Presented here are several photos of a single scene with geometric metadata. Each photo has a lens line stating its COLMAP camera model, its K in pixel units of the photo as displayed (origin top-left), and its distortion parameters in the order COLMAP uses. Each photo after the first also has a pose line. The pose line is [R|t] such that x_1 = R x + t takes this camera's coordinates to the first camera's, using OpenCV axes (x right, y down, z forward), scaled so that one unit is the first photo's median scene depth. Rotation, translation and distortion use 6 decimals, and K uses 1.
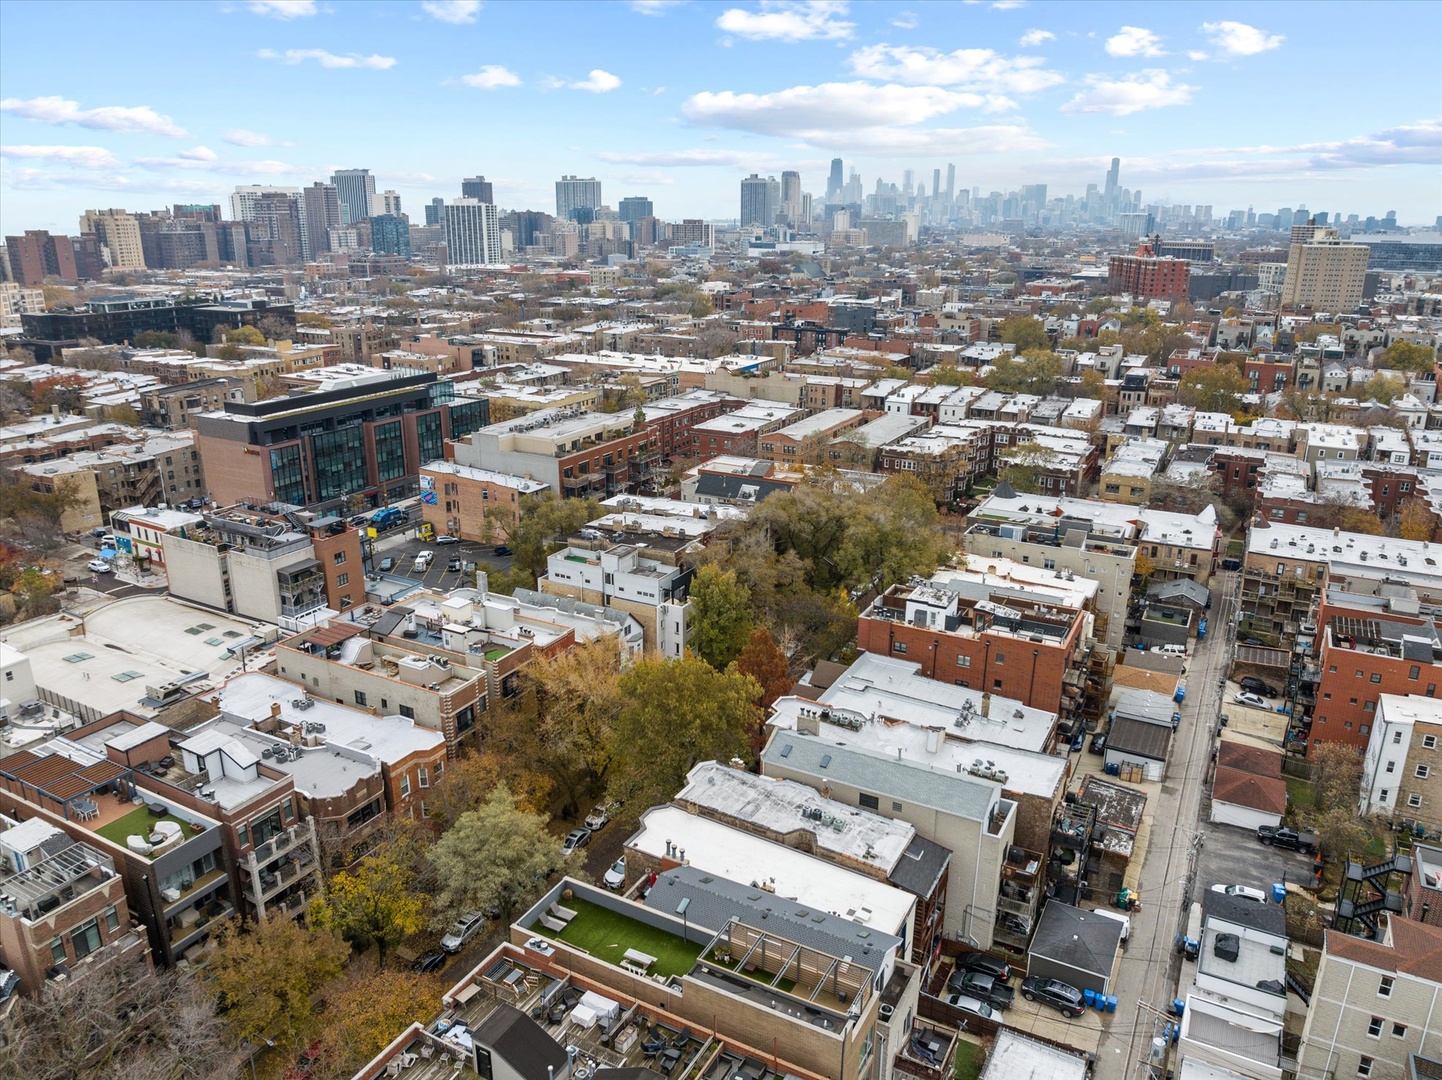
lens RADIAL K [[1011.5, 0, 721.0], [0, 1011.5, 540.0], [0, 0, 1]] dist [-0.021145, -0.027483]
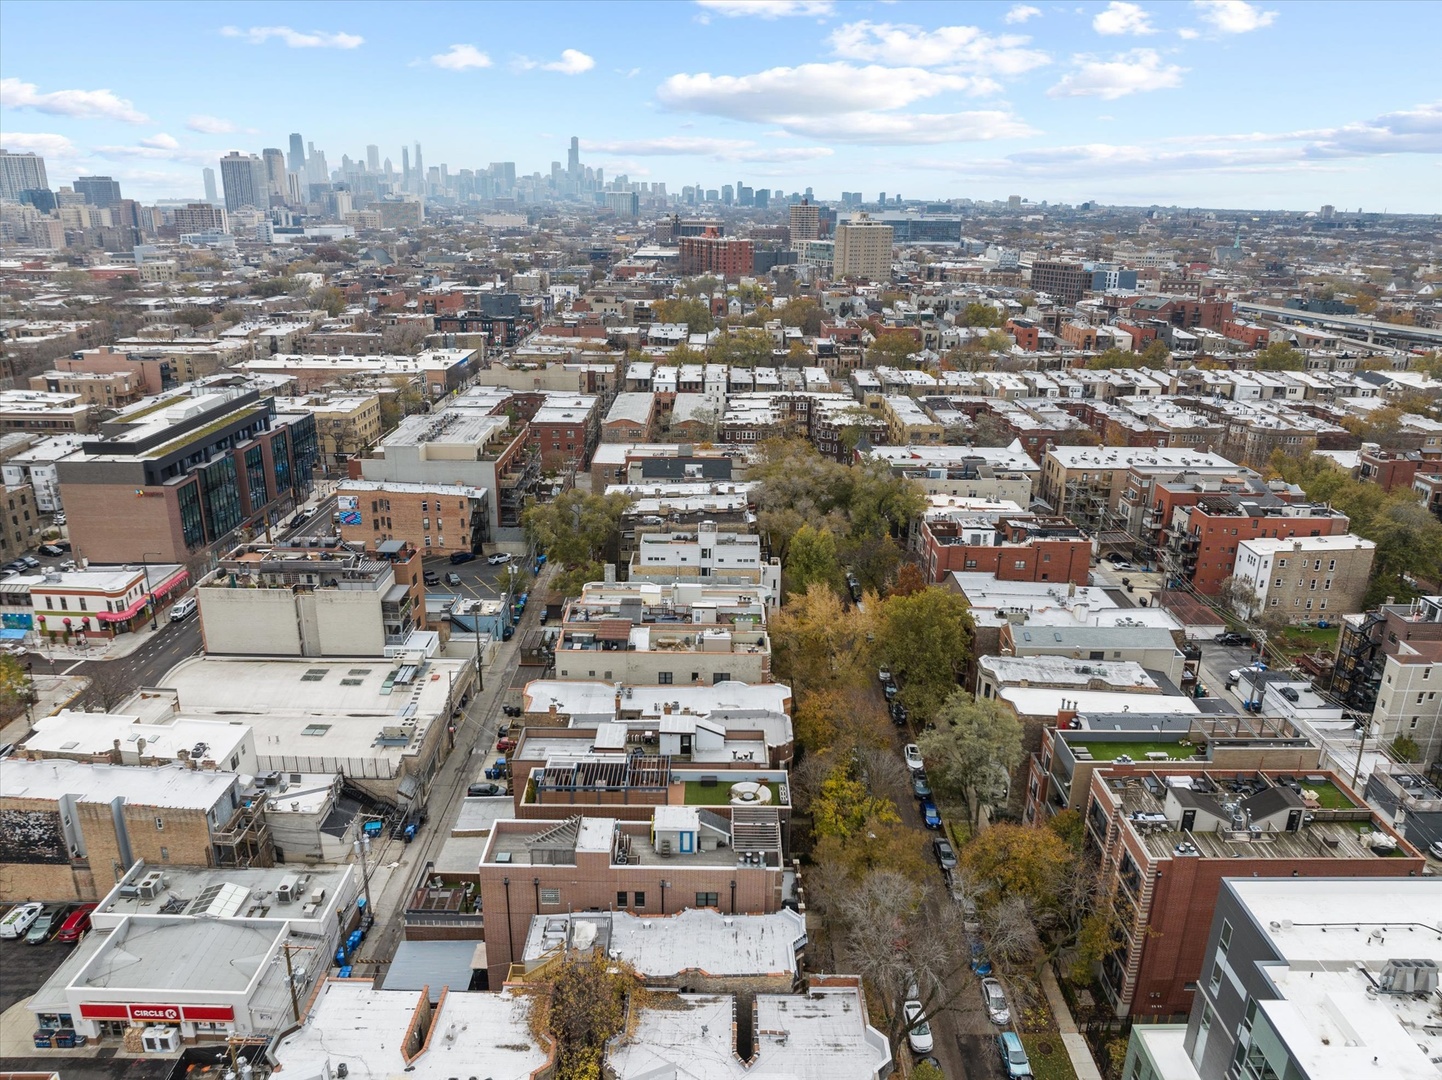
lens RADIAL K [[1011.5, 0, 721.0], [0, 1011.5, 540.0], [0, 0, 1]] dist [-0.021145, -0.027483]
pose [[0.878983, -0.148654, 0.453090, -0.558847], [0.139026, 0.988777, 0.054701, -0.033639], [-0.456137, 0.014910, 0.889785, -0.021911]]
